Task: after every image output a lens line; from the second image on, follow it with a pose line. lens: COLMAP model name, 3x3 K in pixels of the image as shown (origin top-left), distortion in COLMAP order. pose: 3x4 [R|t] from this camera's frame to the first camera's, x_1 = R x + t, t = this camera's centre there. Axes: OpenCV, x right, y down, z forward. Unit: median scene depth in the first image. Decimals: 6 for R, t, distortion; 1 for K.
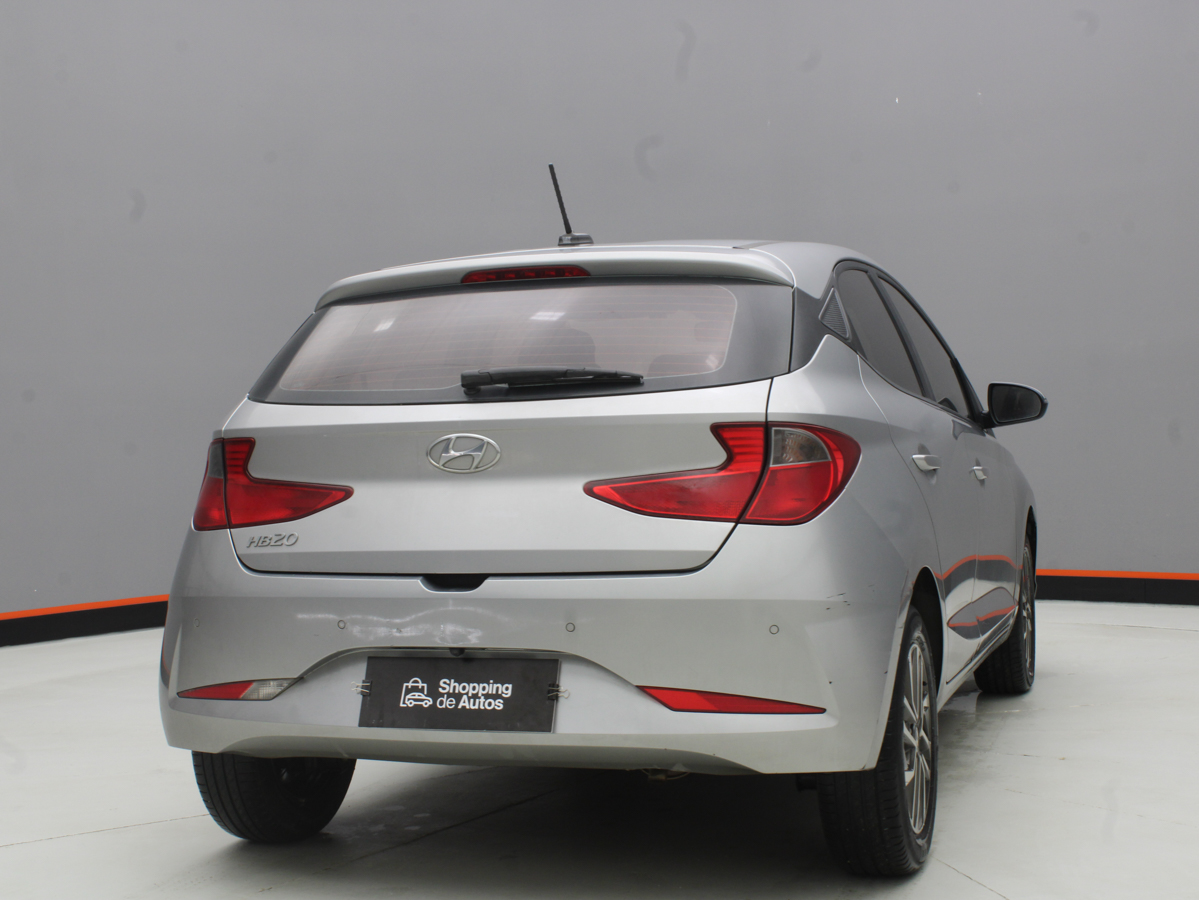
lens RADIAL K [[1830.0, 0, 602.5], [0, 1830.0, 441.8], [0, 0, 1]] dist [-0.062109, 0.000000]
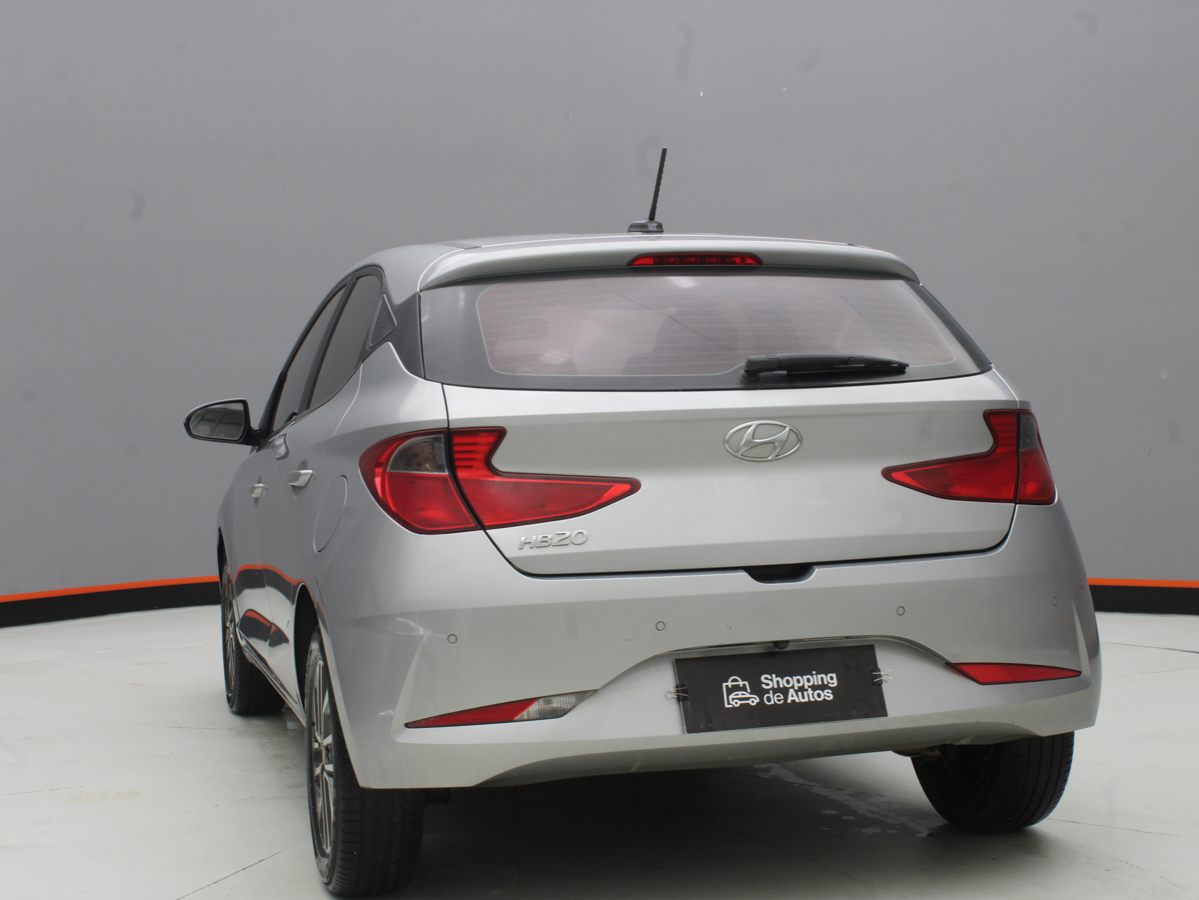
lens RADIAL K [[1830.0, 0, 604.9], [0, 1830.0, 461.2], [0, 0, 1]] dist [-0.062109, 0.000000]
pose [[0.829820, -0.011385, 0.557915, -0.689298], [0.014301, 0.999897, -0.000868, 0.016725], [-0.557848, 0.008699, 0.829897, 0.244284]]
